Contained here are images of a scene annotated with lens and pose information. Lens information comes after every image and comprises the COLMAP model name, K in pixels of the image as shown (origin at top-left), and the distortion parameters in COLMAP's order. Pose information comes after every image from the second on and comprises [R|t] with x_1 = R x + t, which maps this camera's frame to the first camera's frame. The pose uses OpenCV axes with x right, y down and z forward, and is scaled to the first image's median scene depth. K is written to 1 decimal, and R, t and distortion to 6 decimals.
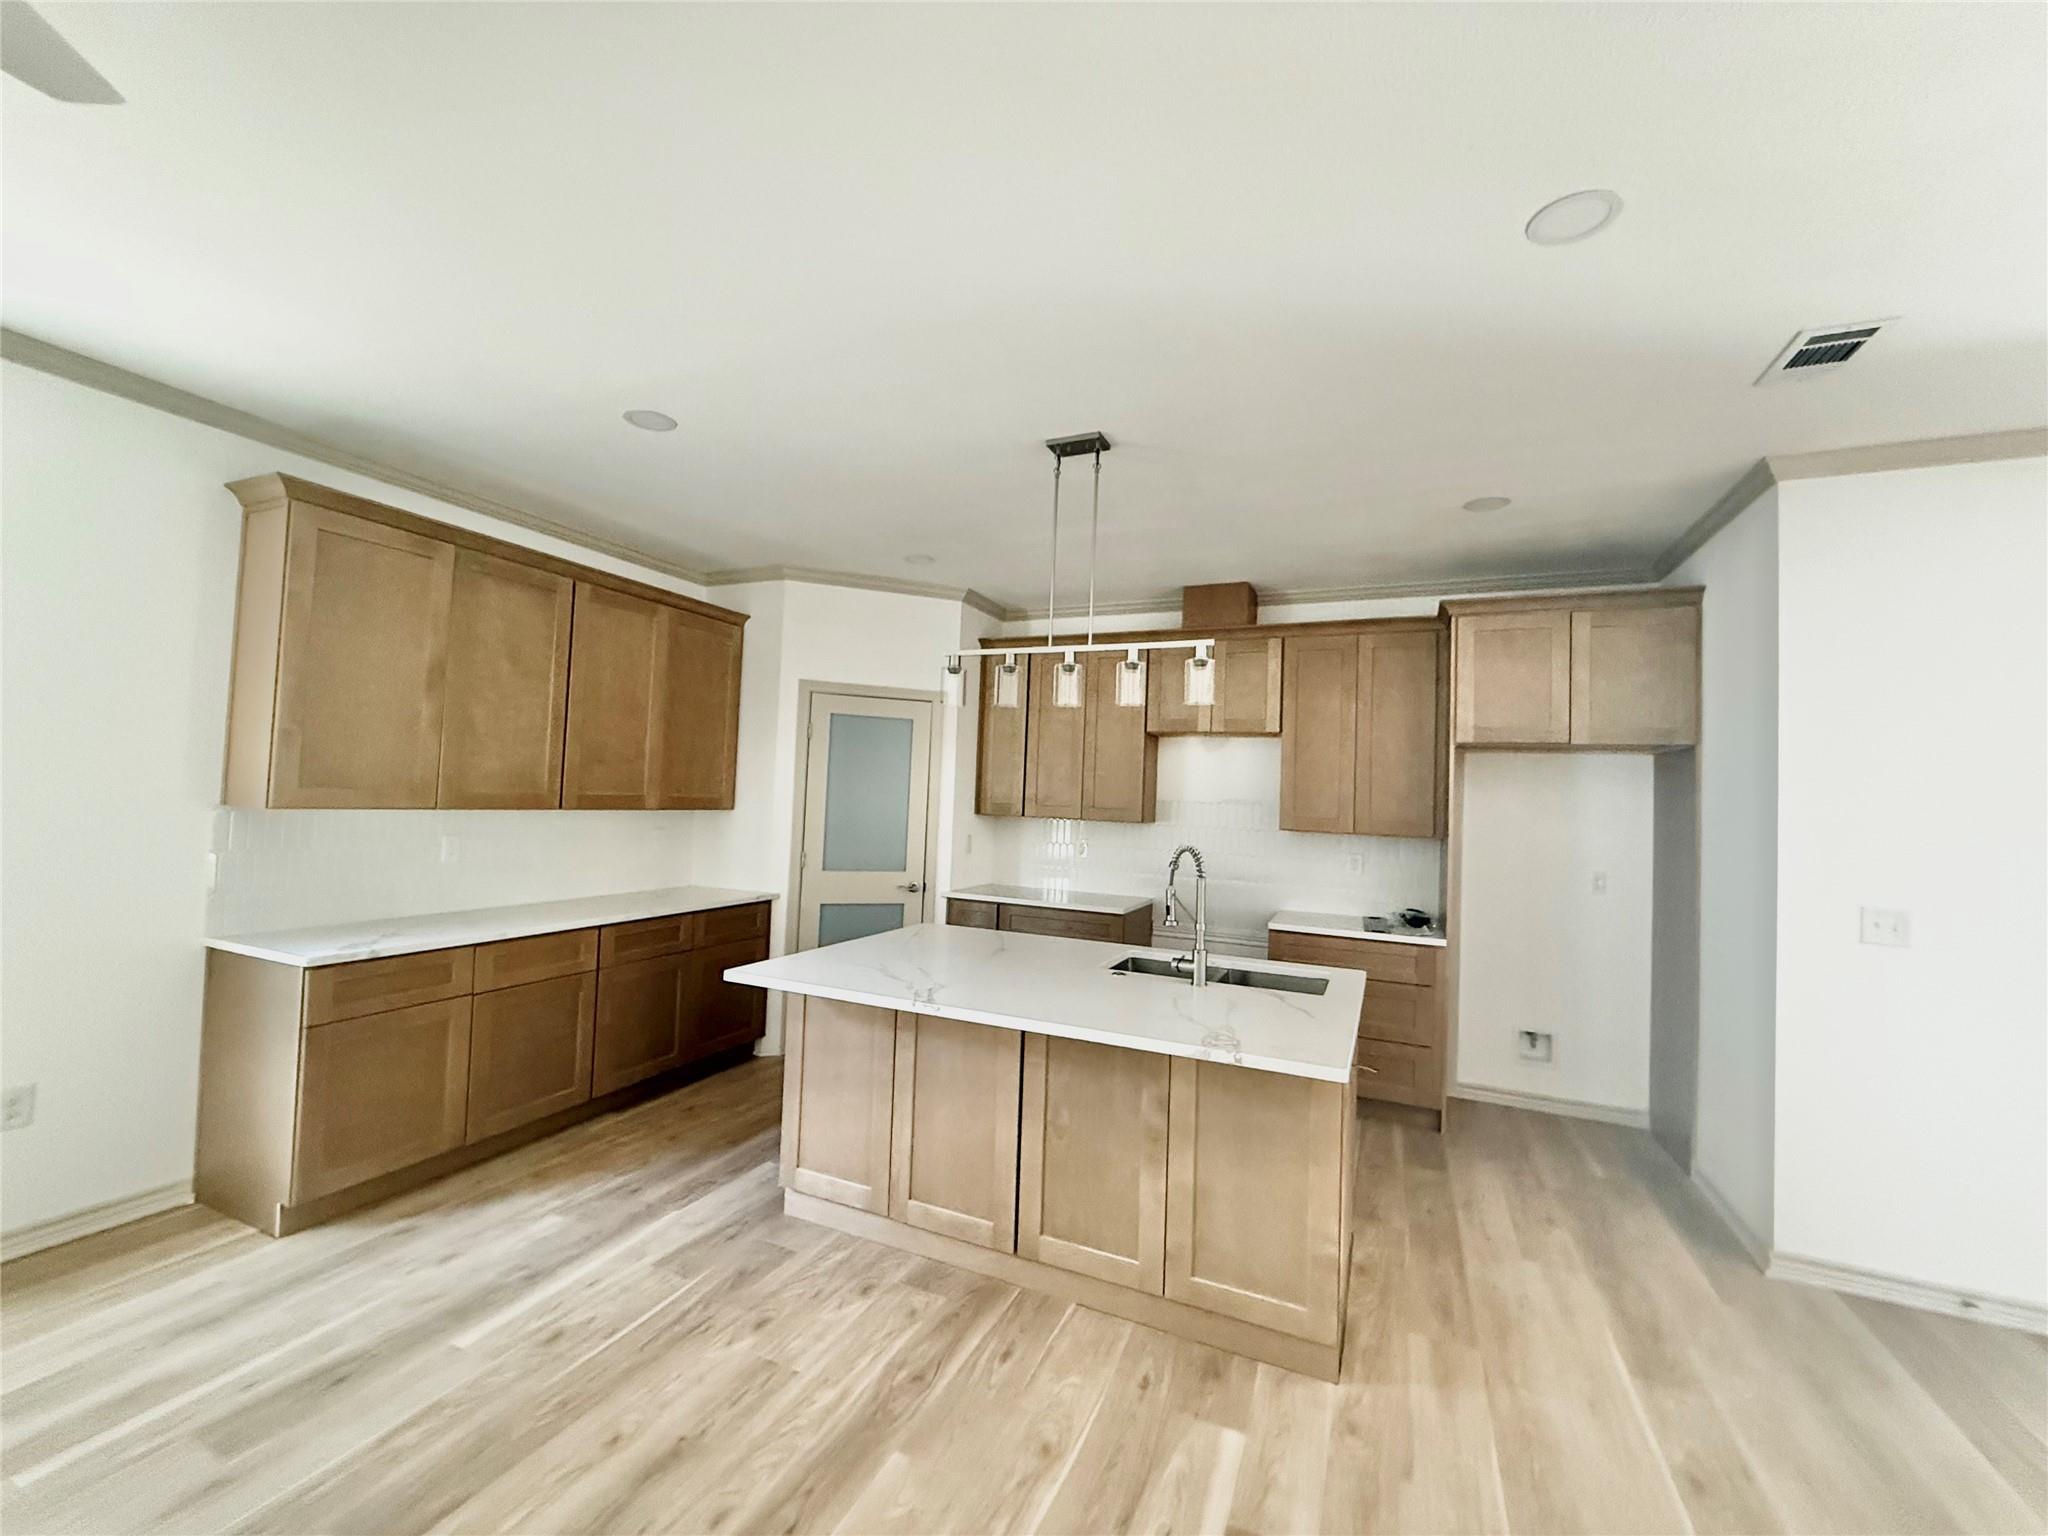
lens RADIAL K [[819.1, 0, 1019.5], [0, 819.1, 765.6], [0, 0, 1]] dist [0.000346, -0.000768]
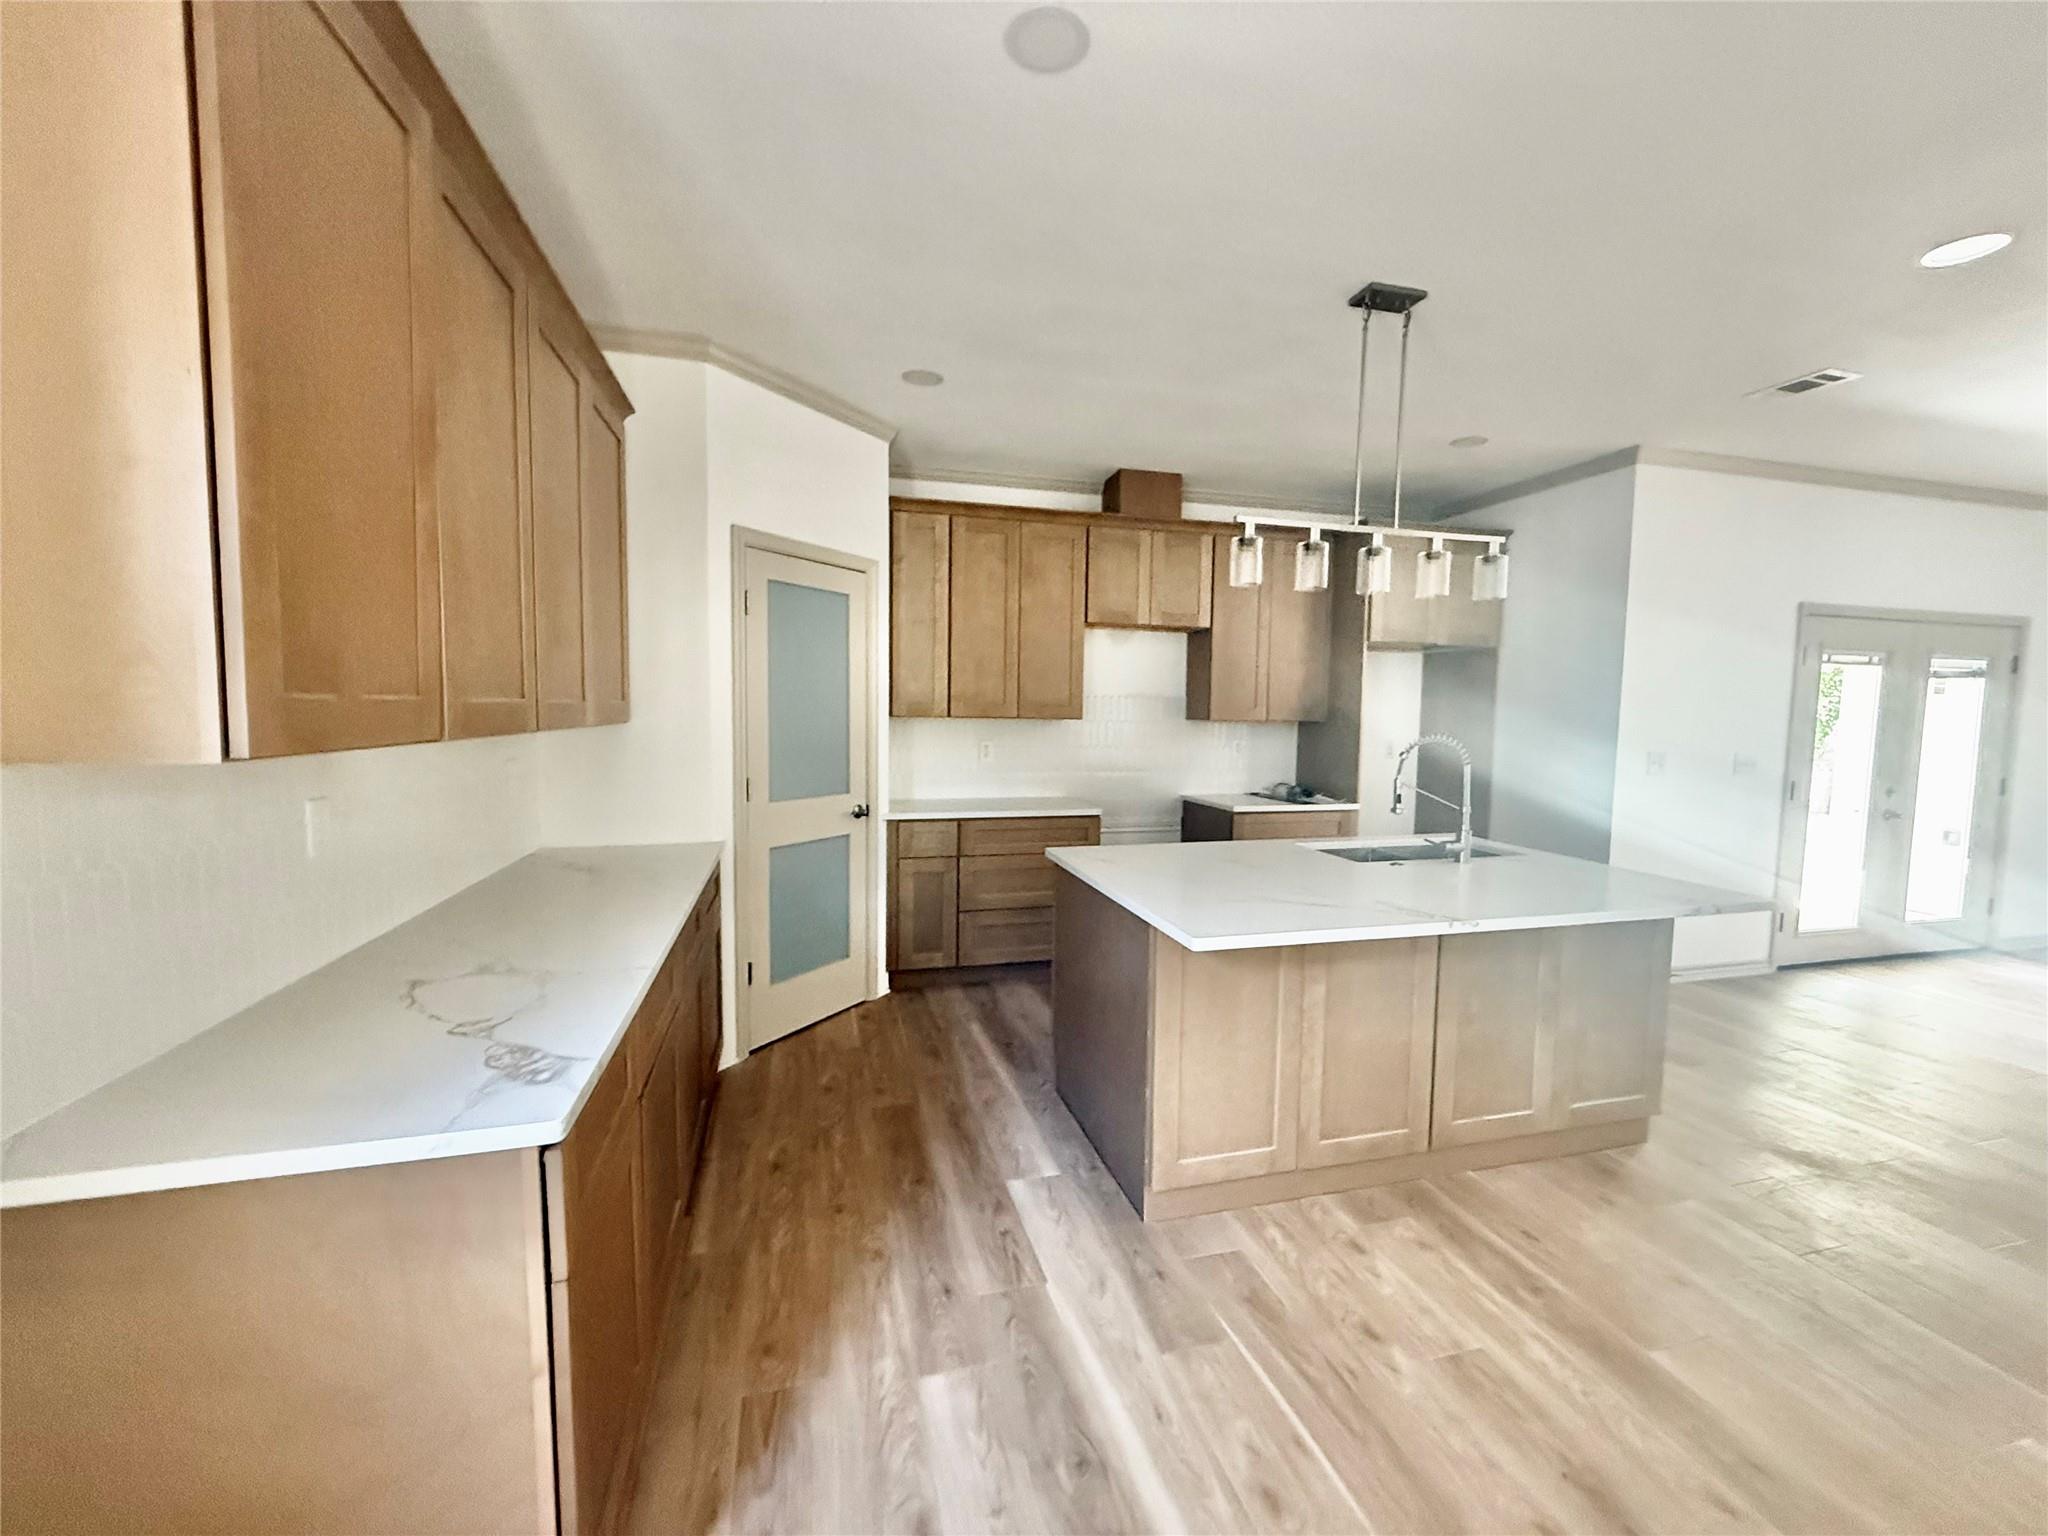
lens RADIAL K [[819.1, 0, 1019.5], [0, 819.1, 765.6], [0, 0, 1]] dist [0.000346, -0.000768]
pose [[0.773956, -0.073905, 0.628912, -0.783495], [-0.007187, 0.992077, 0.125426, 0.007486], [-0.633198, -0.101594, 0.767293, 0.473777]]
